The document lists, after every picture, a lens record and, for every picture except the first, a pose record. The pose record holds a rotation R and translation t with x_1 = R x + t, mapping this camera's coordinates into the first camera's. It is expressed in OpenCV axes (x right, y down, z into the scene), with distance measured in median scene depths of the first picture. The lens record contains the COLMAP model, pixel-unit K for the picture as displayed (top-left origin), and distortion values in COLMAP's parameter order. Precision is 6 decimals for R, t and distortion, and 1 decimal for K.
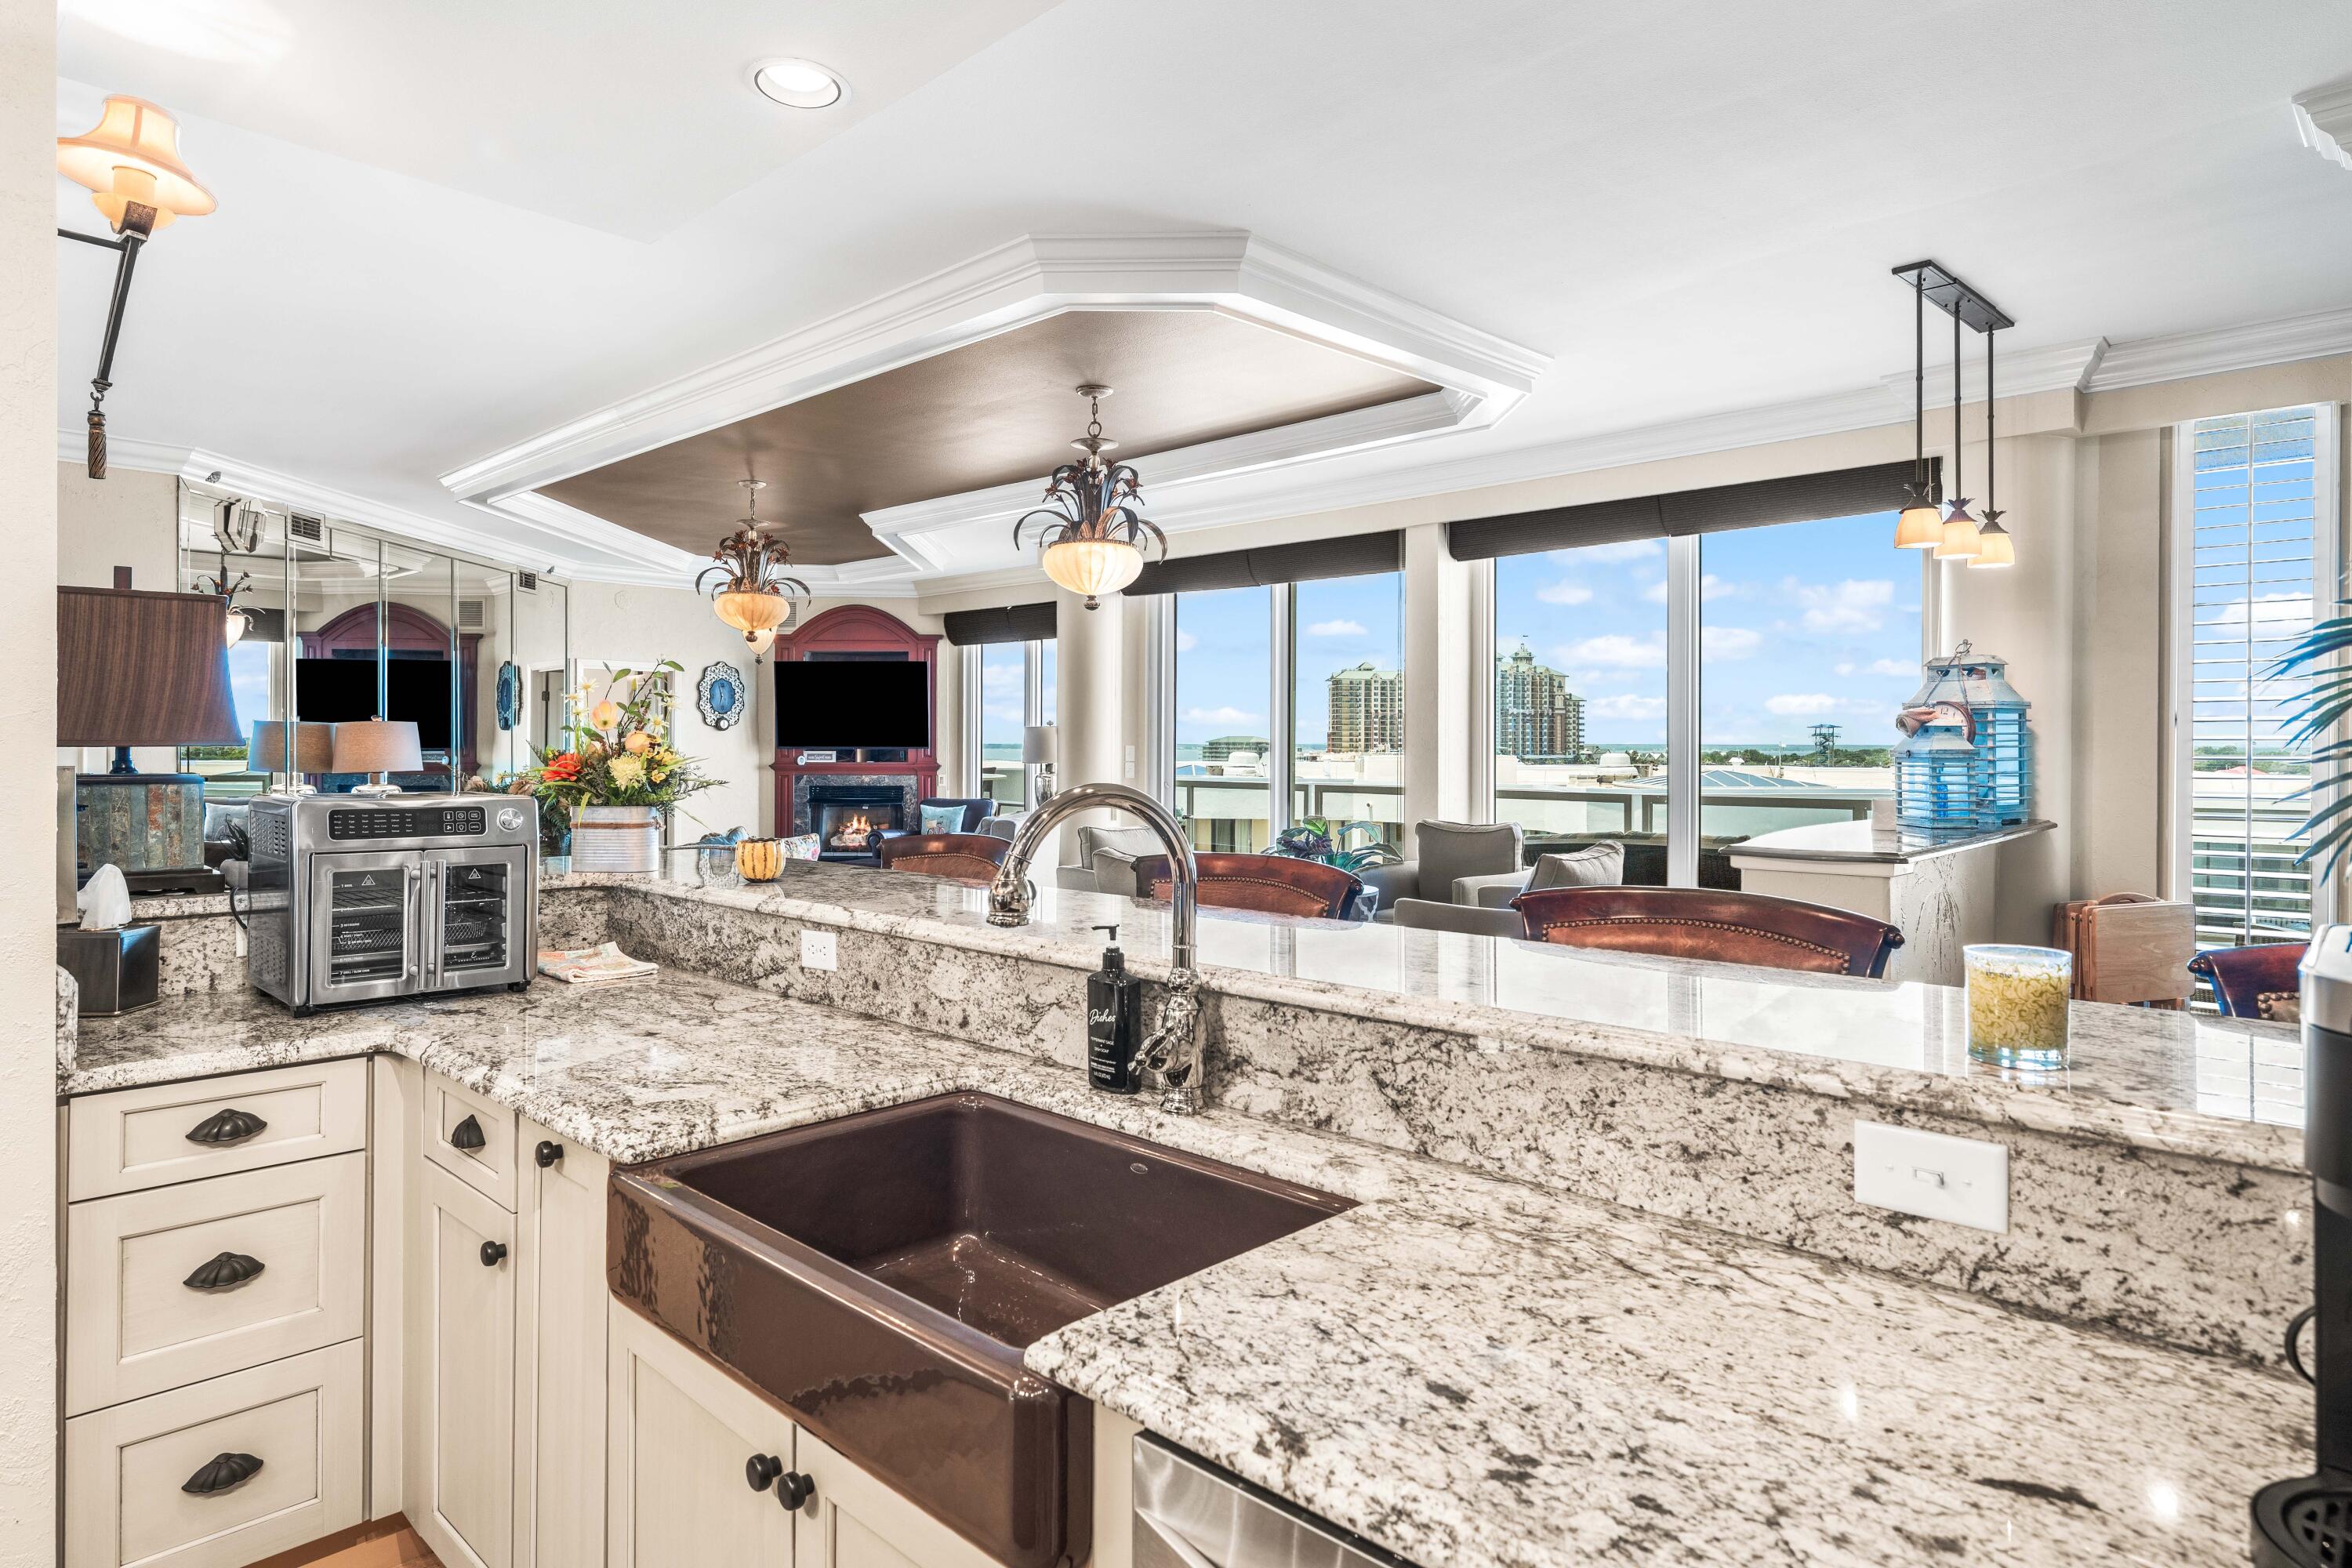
lens RADIAL K [[1329.5, 0, 1170.1], [0, 1329.5, 752.6], [0, 0, 1]] dist [0.001846, 0.002121]
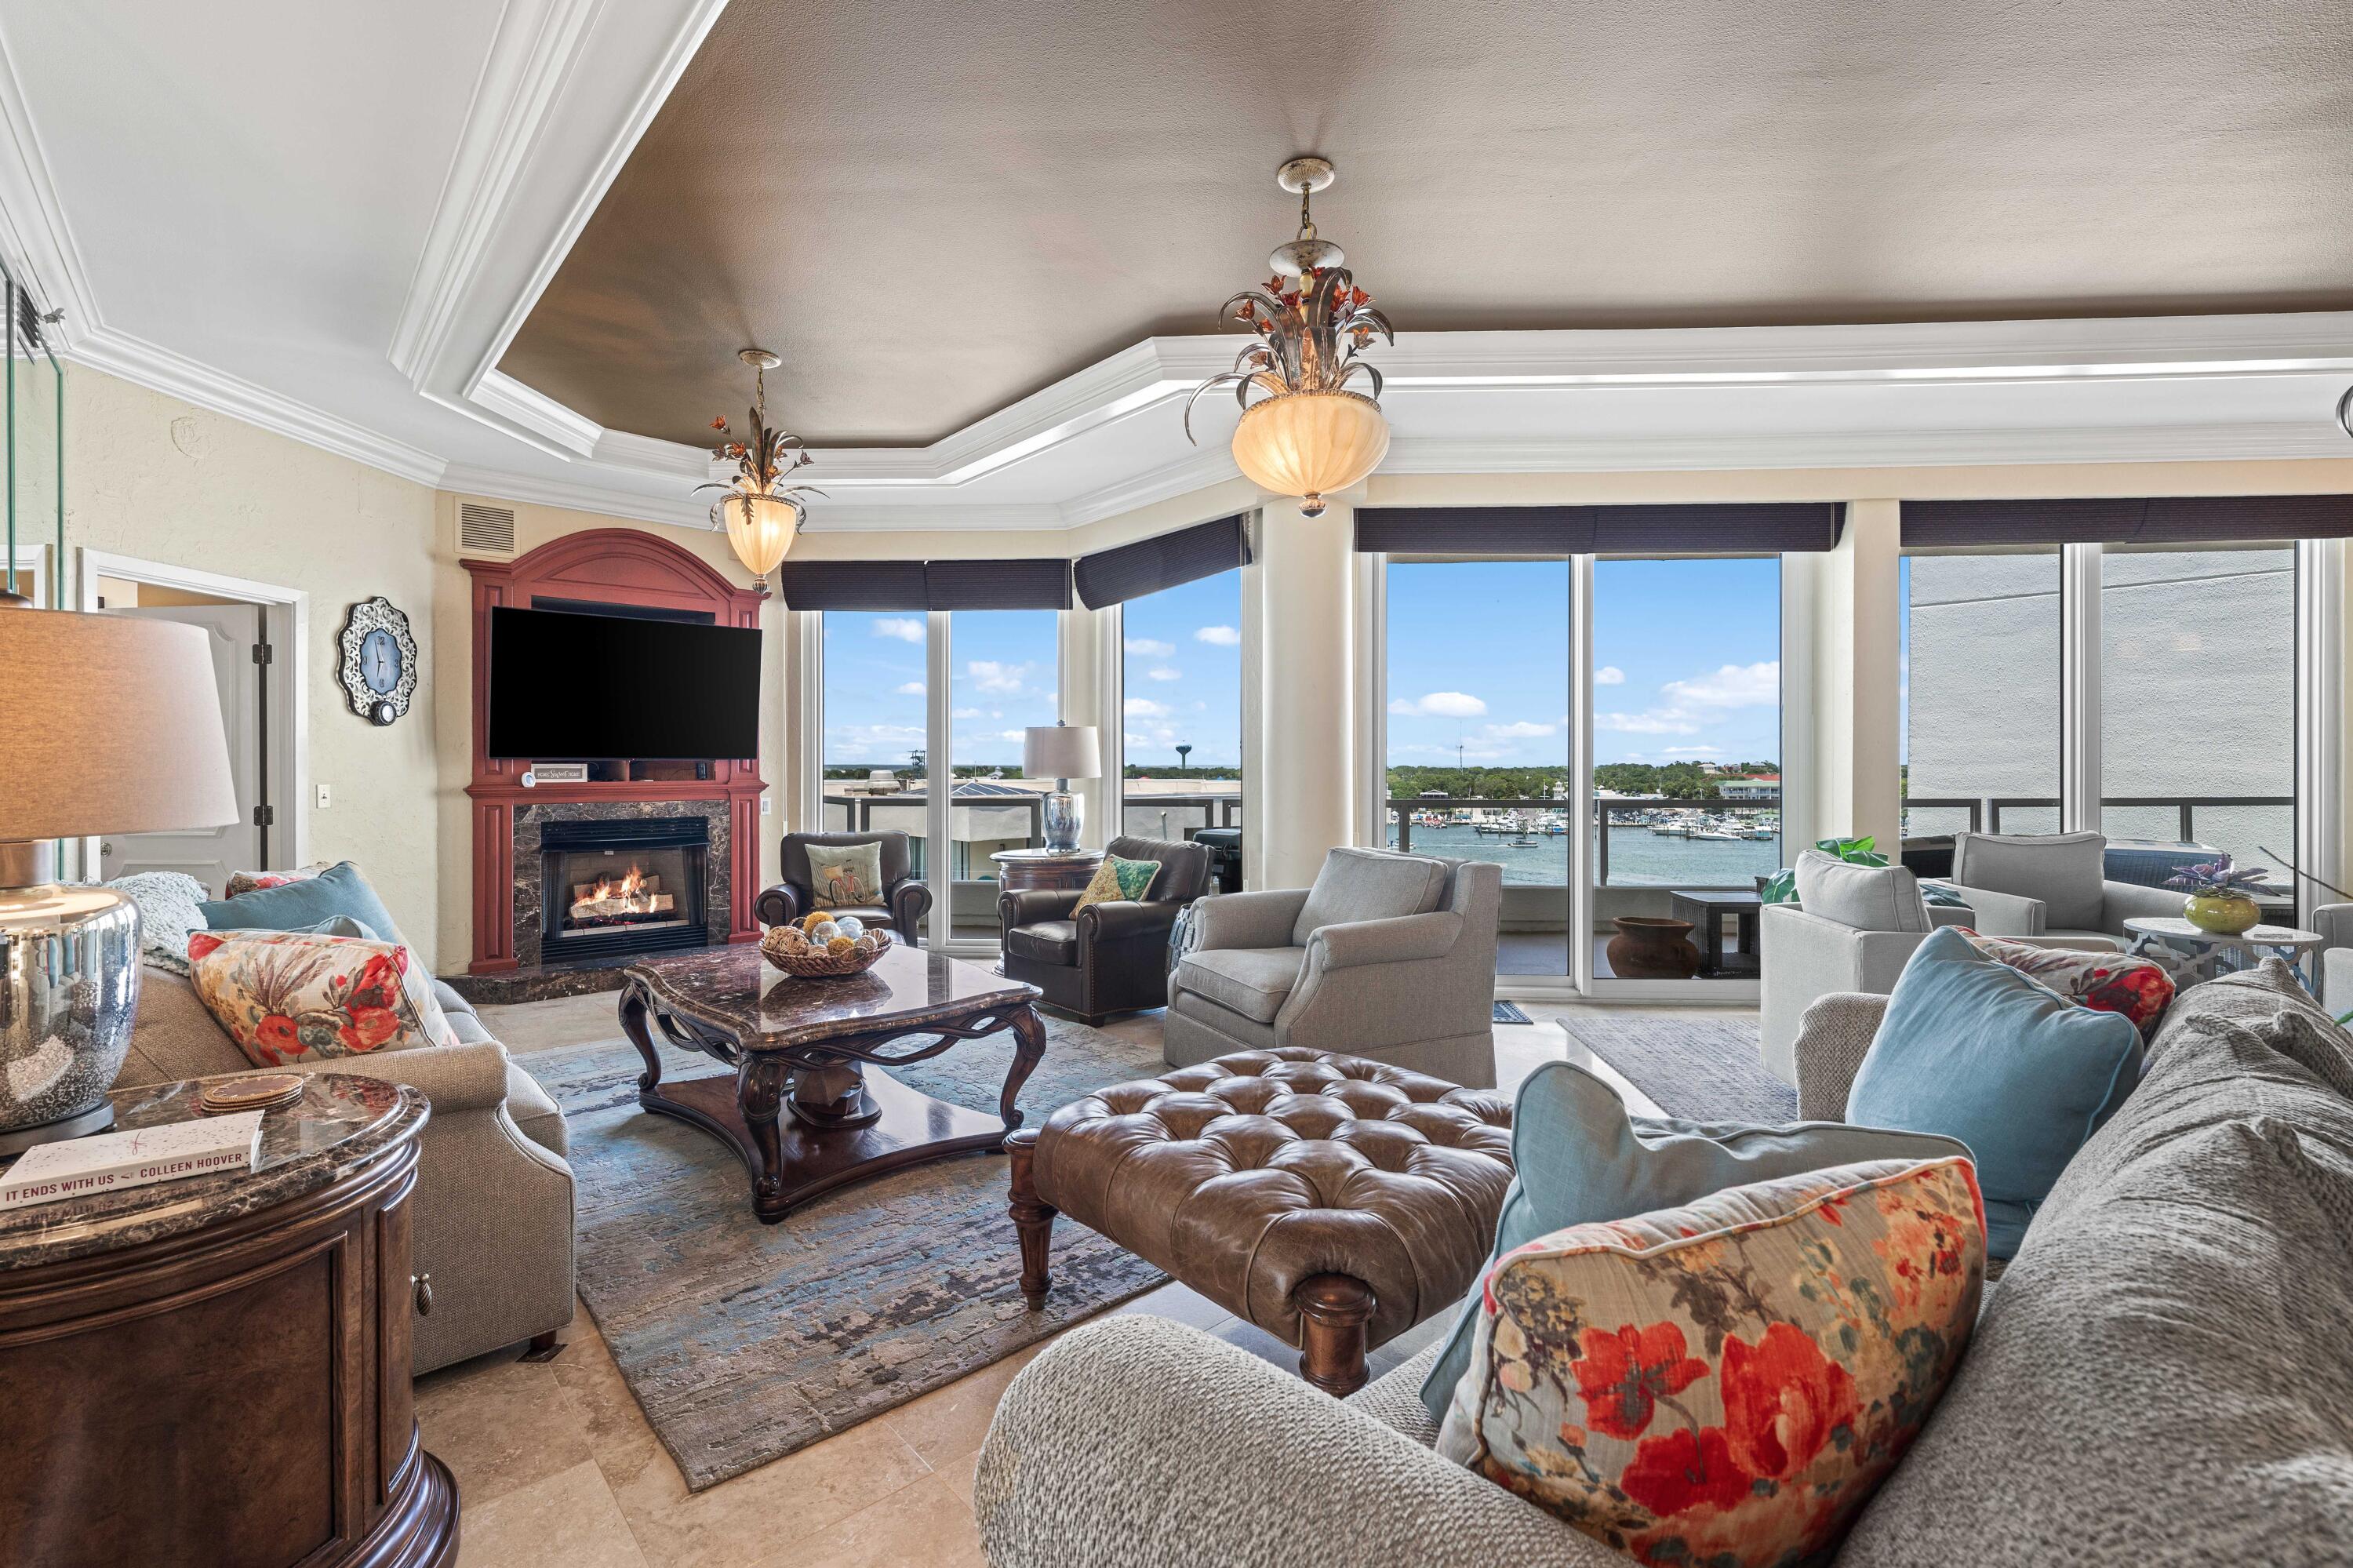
lens RADIAL K [[1019.1, 0, 1164.2], [0, 1019.1, 770.1], [0, 0, 1]] dist [0.002258, 0.000455]
pose [[0.747205, -0.006436, 0.664563, -0.932025], [0.006513, 0.999976, 0.002361, 0.005723], [-0.664562, 0.002564, 0.747229, 1.205546]]
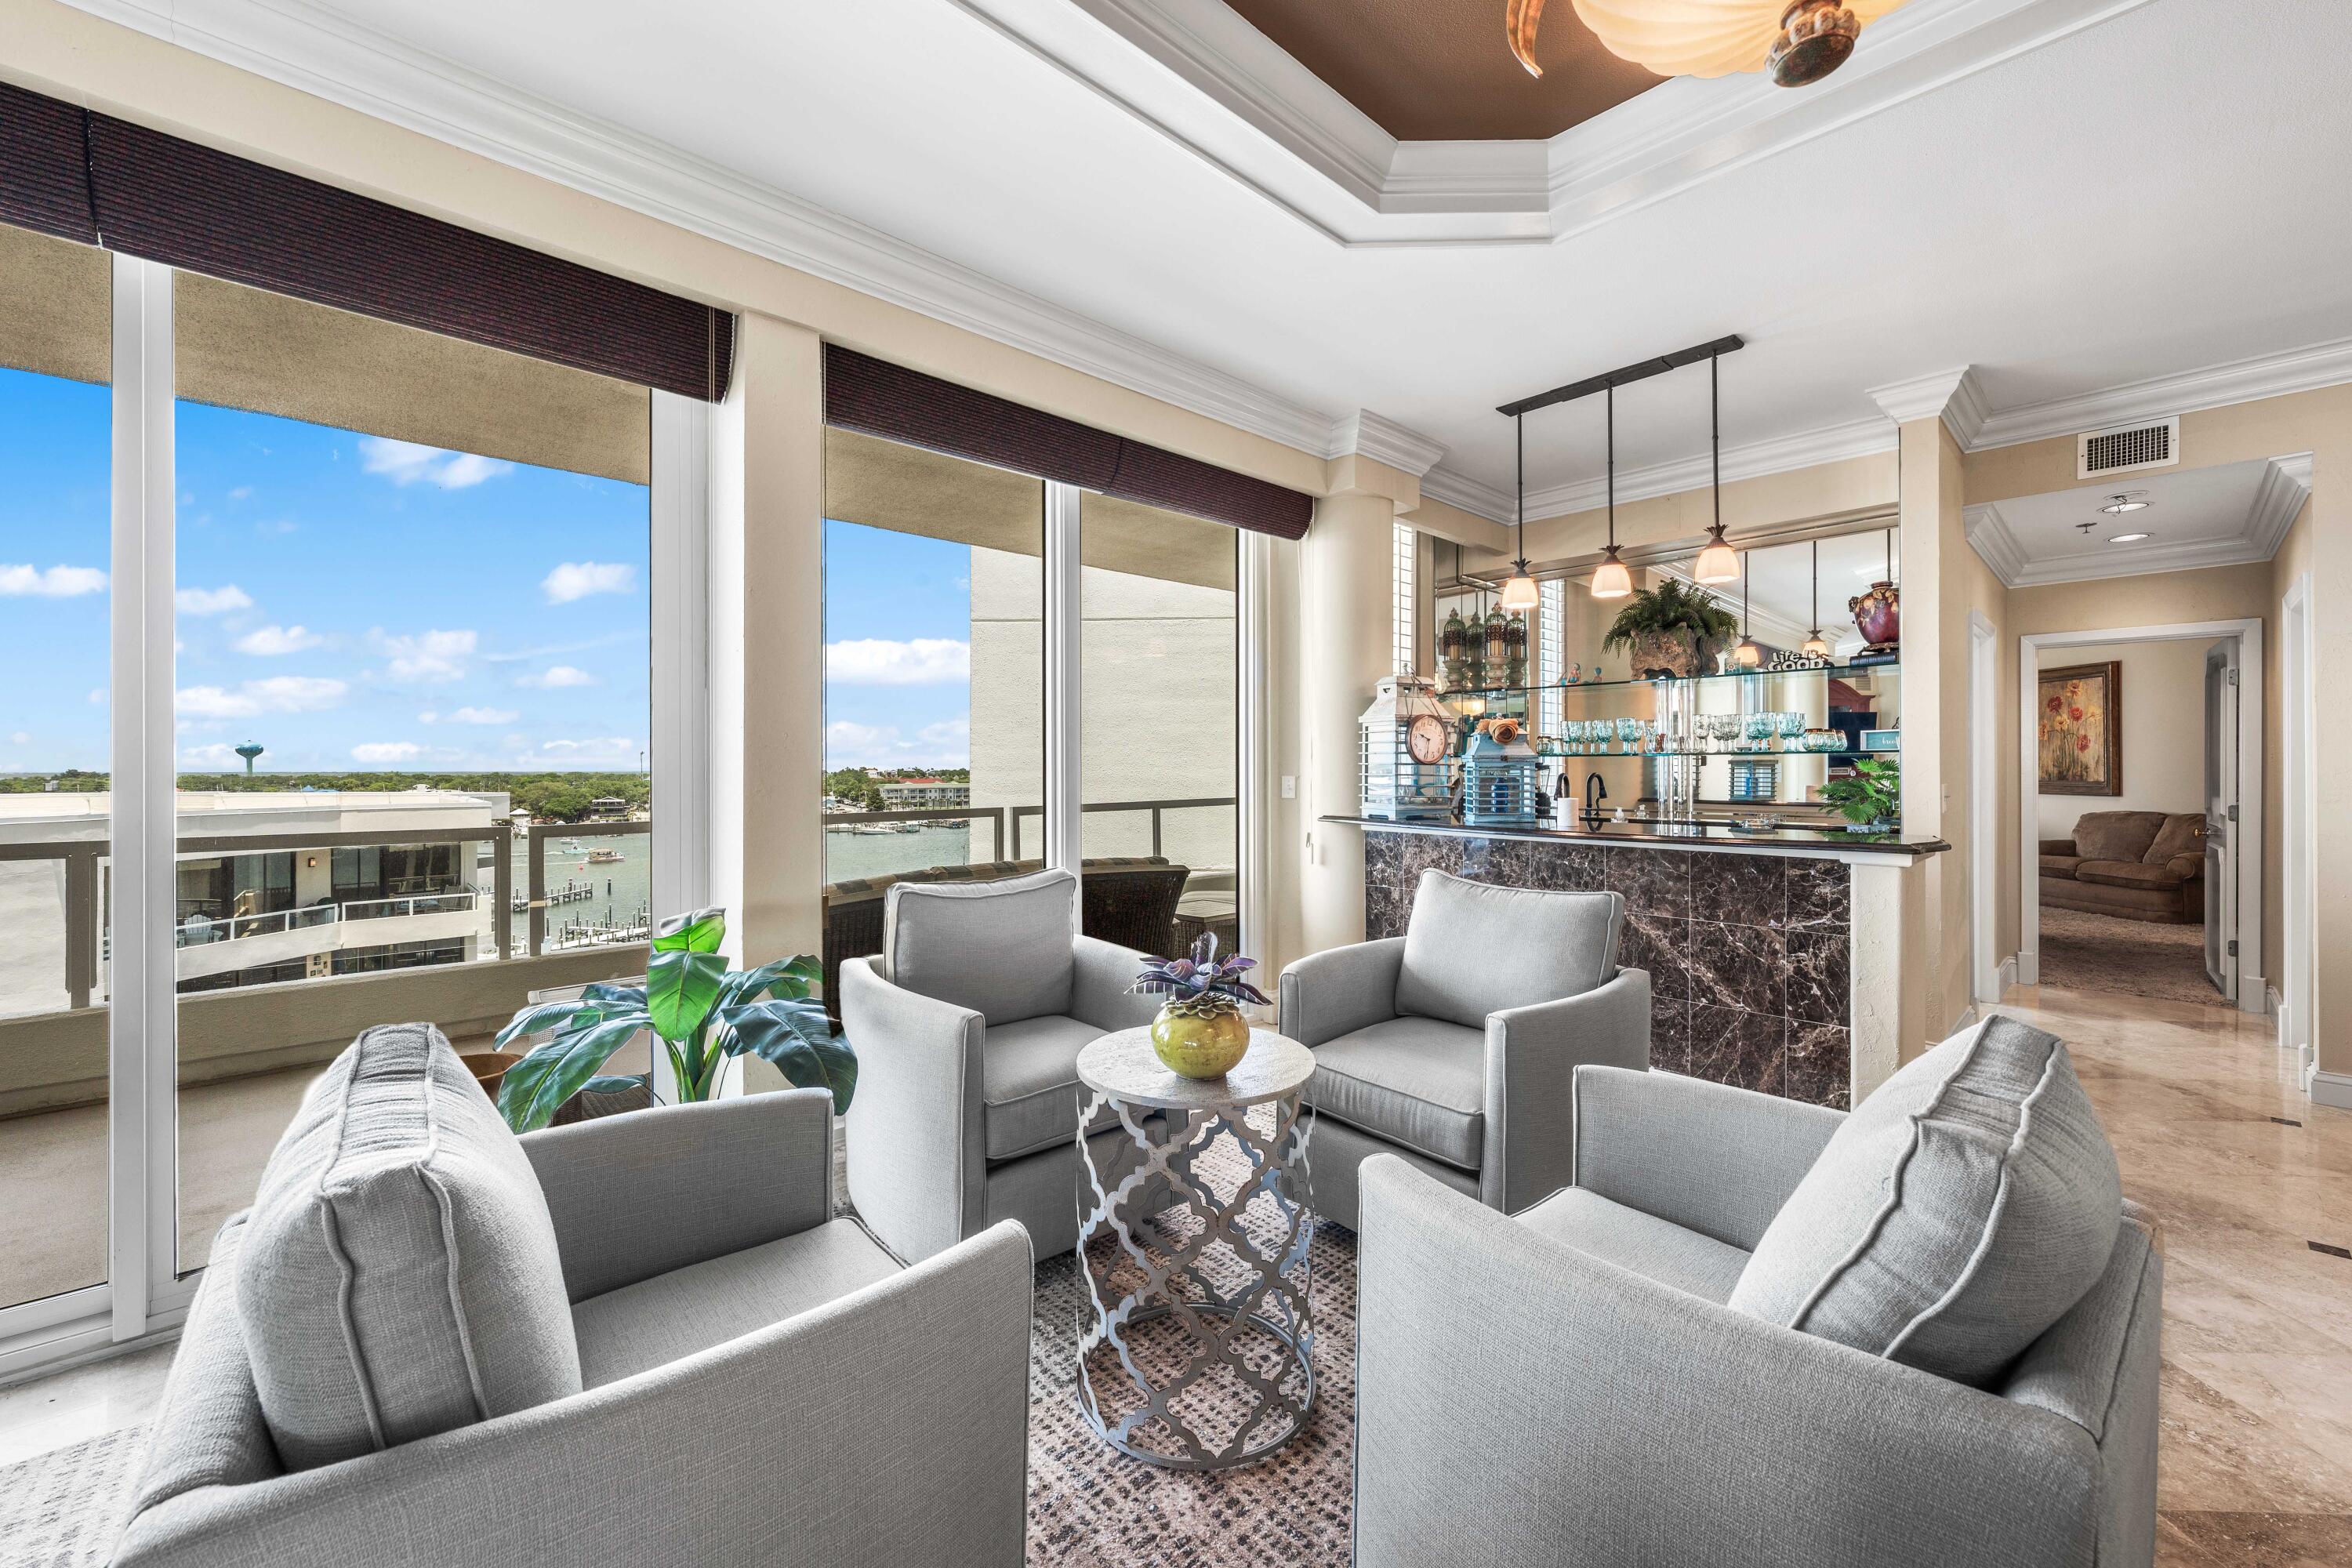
lens RADIAL K [[918.4, 0, 1182.2], [0, 918.4, 769.1], [0, 0, 1]] dist [0.000061, -0.000053]
pose [[0.030838, -0.001724, 0.999523, -0.255261], [0.008257, 0.999965, 0.001470, 0.006552], [-0.999490, 0.008208, 0.030851, 1.244084]]
